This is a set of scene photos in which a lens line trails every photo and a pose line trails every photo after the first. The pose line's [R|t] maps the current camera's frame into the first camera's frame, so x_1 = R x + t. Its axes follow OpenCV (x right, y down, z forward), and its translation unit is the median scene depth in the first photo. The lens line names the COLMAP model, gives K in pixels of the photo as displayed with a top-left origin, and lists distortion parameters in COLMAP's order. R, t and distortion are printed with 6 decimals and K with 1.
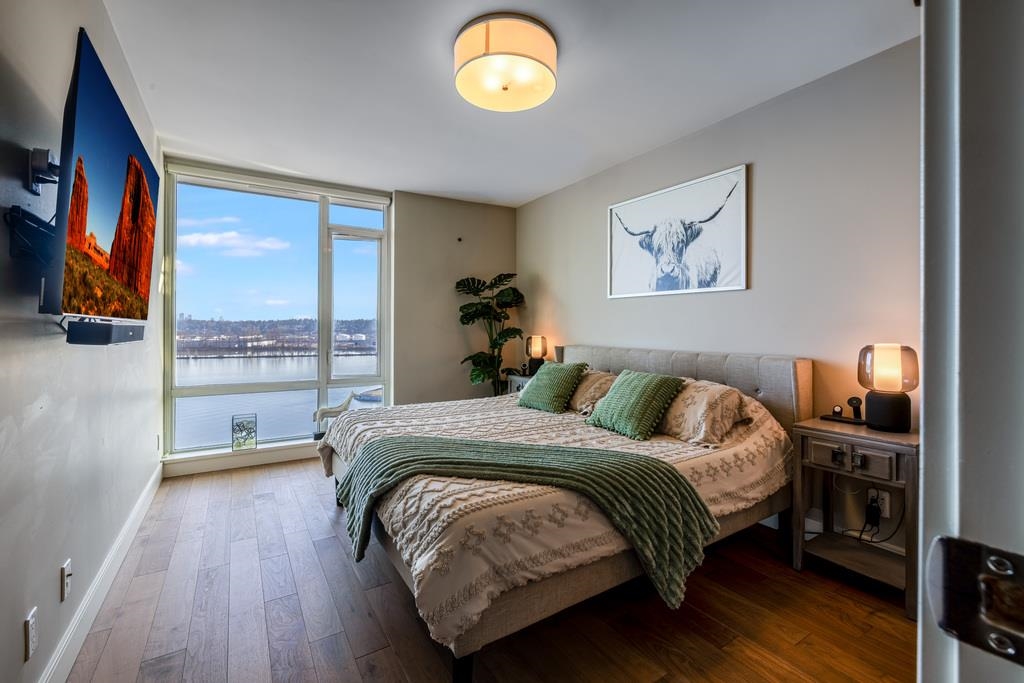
lens RADIAL K [[432.0, 0, 516.1], [0, 432.0, 315.2], [0, 0, 1]] dist [-0.002298, -0.000078]
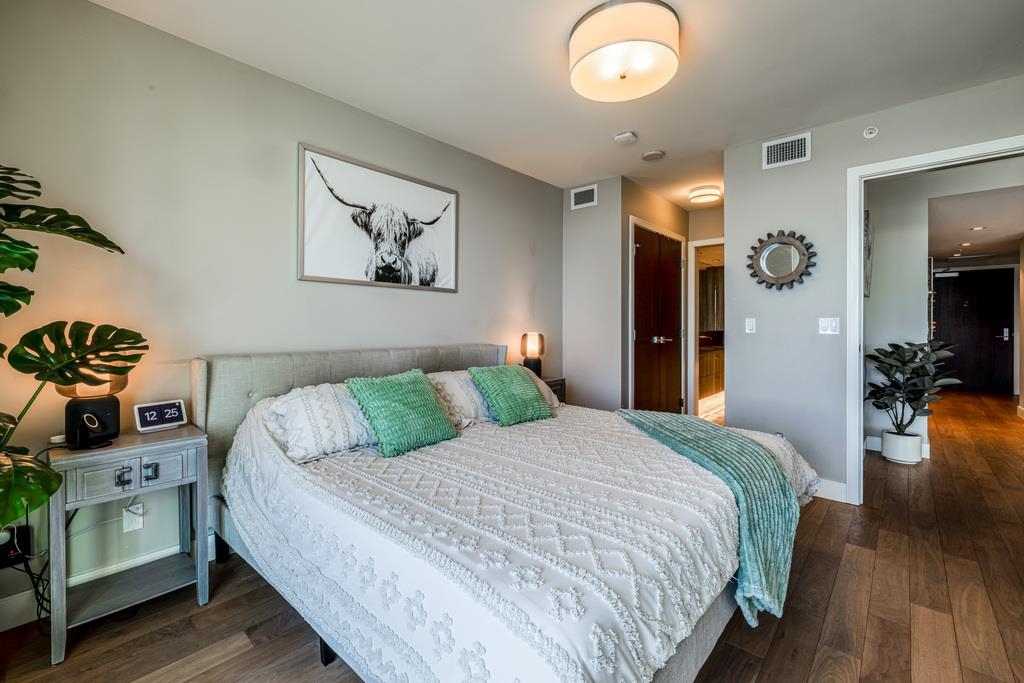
lens RADIAL K [[432.0, 0, 508.8], [0, 432.0, 331.9], [0, 0, 1]] dist [-0.002298, -0.000078]
pose [[-0.243896, -0.009936, 0.969750, -0.581186], [-0.026315, 0.999647, 0.003624, 0.035720], [-0.969444, -0.024635, -0.244072, 0.948334]]
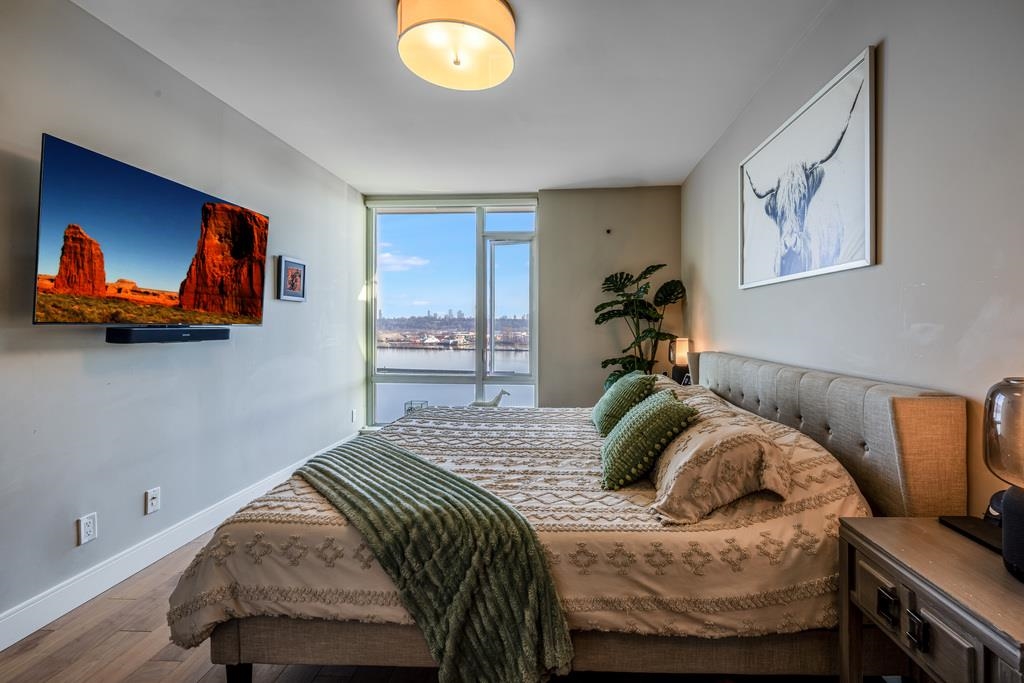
lens RADIAL K [[443.1, 0, 556.4], [0, 443.1, 315.4], [0, 0, 1]] dist [-0.002985, 0.000578]
pose [[0.827651, -0.013478, -0.561081, 0.422089], [0.016660, 0.999861, 0.000556, -0.000478], [0.560995, -0.009807, 0.827761, 0.229976]]
